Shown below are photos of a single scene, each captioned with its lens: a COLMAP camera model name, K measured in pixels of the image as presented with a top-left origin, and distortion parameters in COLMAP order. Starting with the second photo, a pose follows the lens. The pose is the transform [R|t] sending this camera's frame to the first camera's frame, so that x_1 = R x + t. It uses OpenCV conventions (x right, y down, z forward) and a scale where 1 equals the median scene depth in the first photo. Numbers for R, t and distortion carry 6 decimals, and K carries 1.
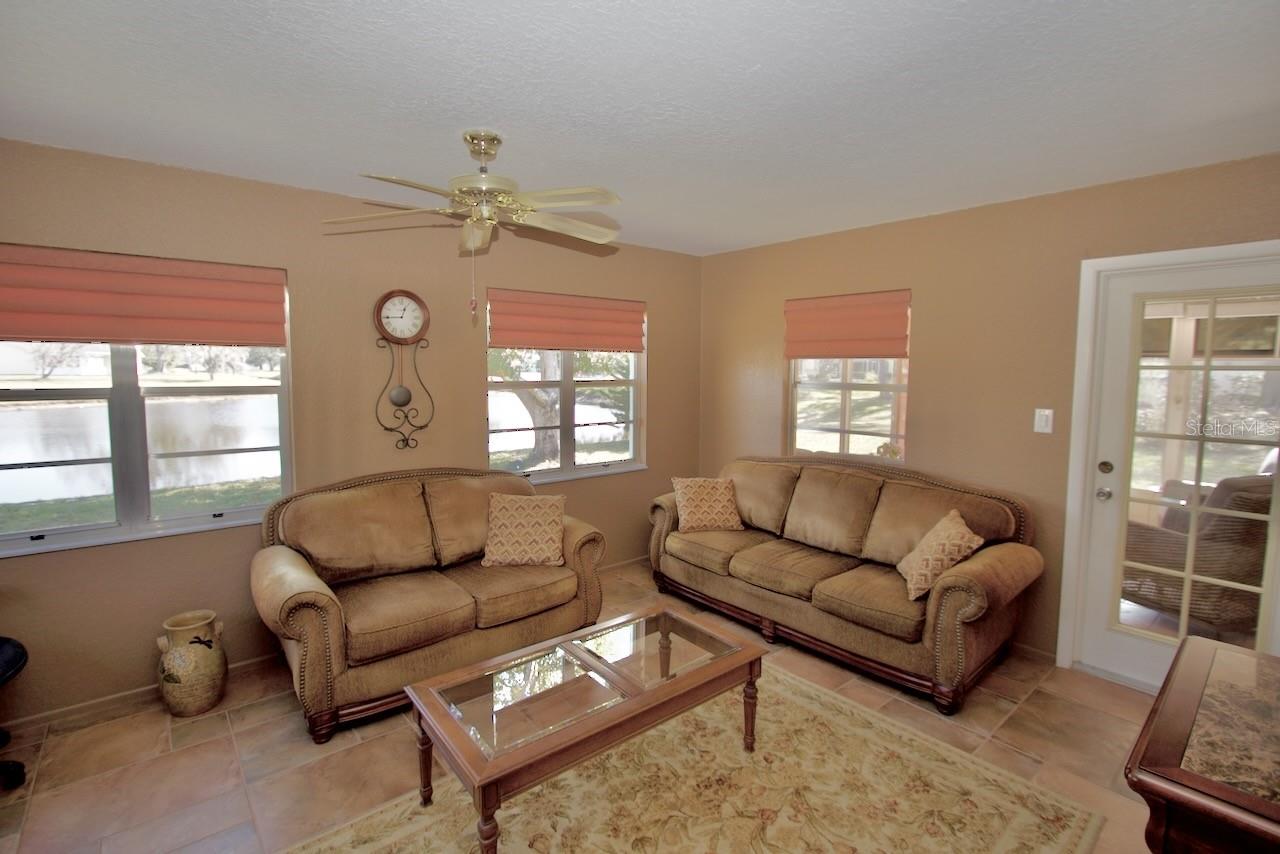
lens RADIAL K [[594.5, 0, 621.1], [0, 594.5, 418.8], [0, 0, 1]] dist [-0.015960, 0.002029]
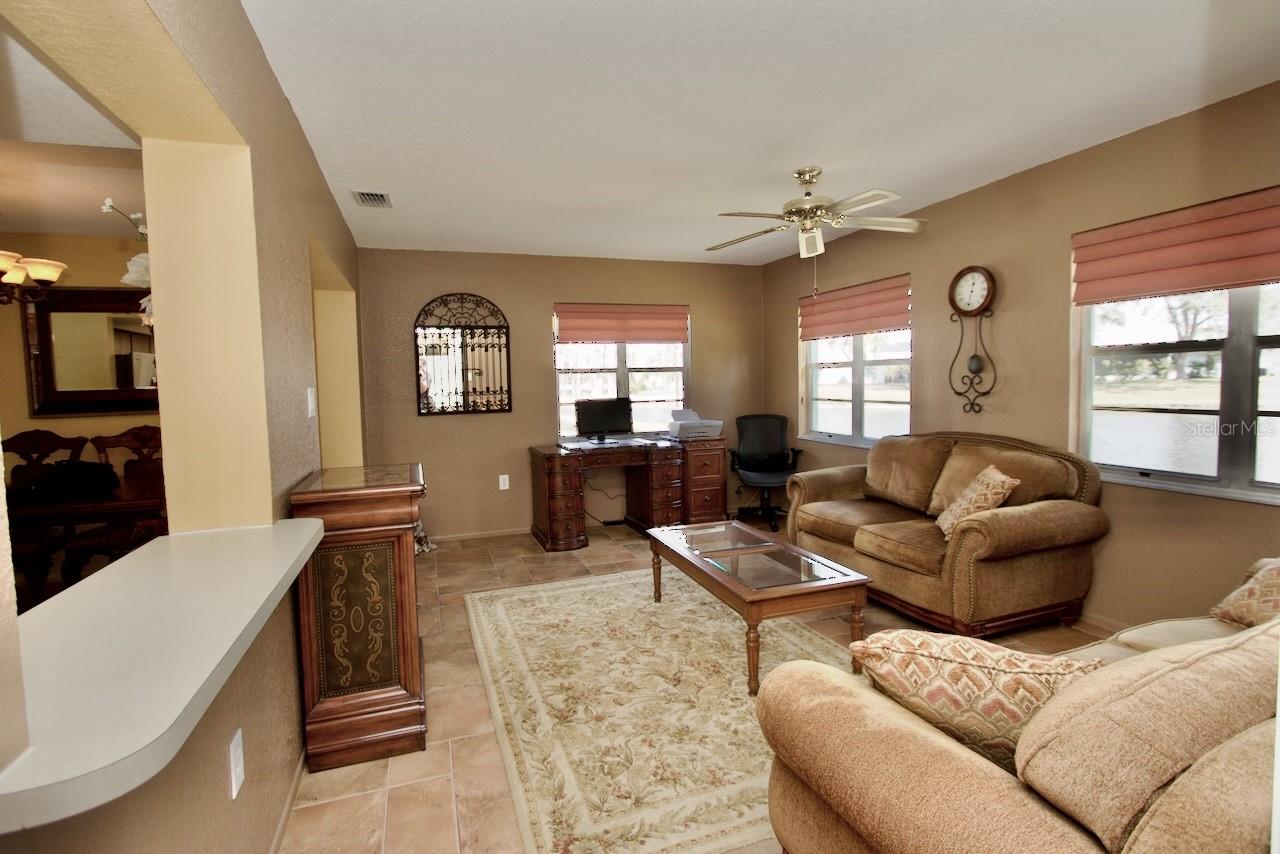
lens RADIAL K [[594.5, 0, 626.0], [0, 594.5, 418.1], [0, 0, 1]] dist [-0.015960, 0.002029]
pose [[-0.353321, 0.059505, -0.933608, 1.124430], [-0.064765, 0.994025, 0.087866, 0.008768], [0.933258, 0.091510, -0.347356, 1.018247]]
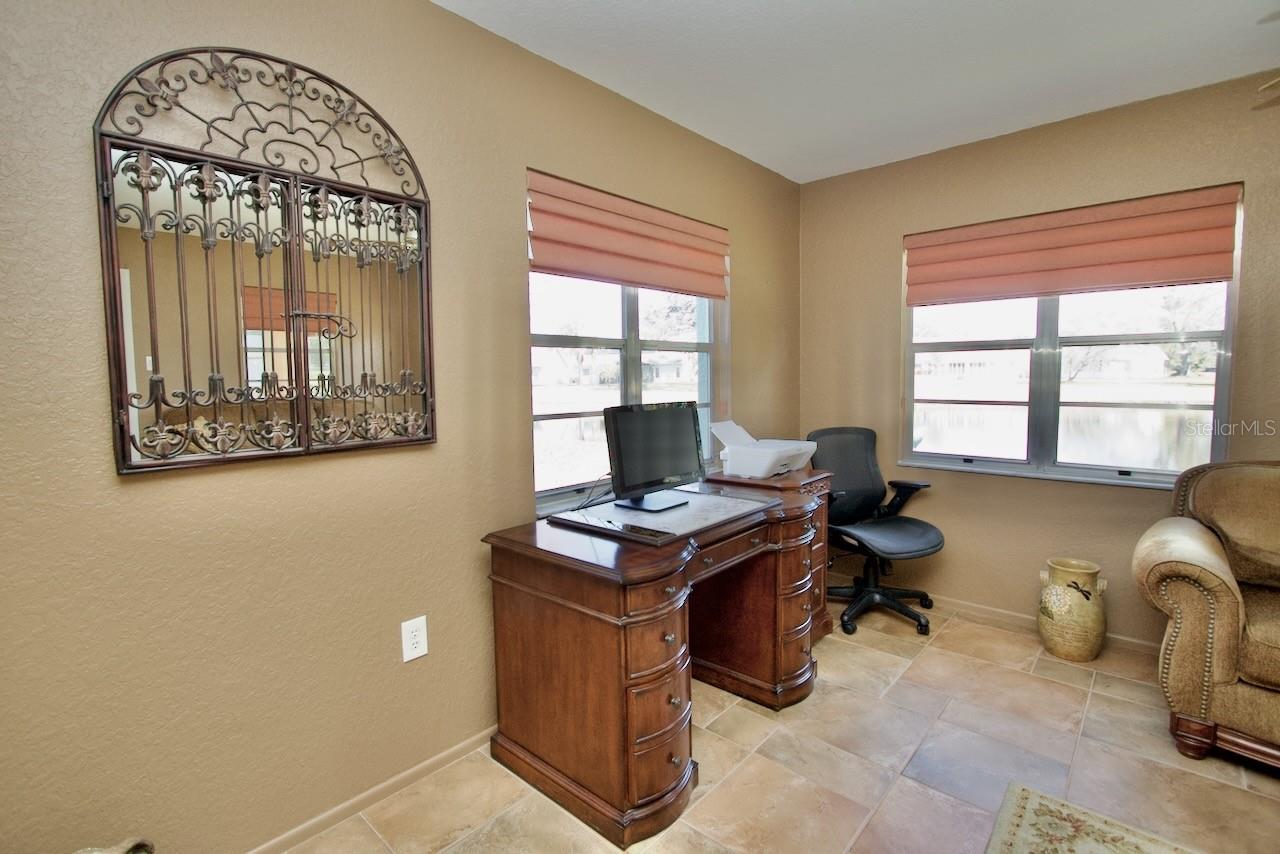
lens RADIAL K [[594.5, 0, 629.2], [0, 594.5, 422.7], [0, 0, 1]] dist [-0.015960, 0.002029]
pose [[0.137077, 0.064646, -0.988449, 0.142034], [-0.077633, 0.995500, 0.054341, 0.106214], [0.987514, 0.069287, 0.141479, 0.096385]]
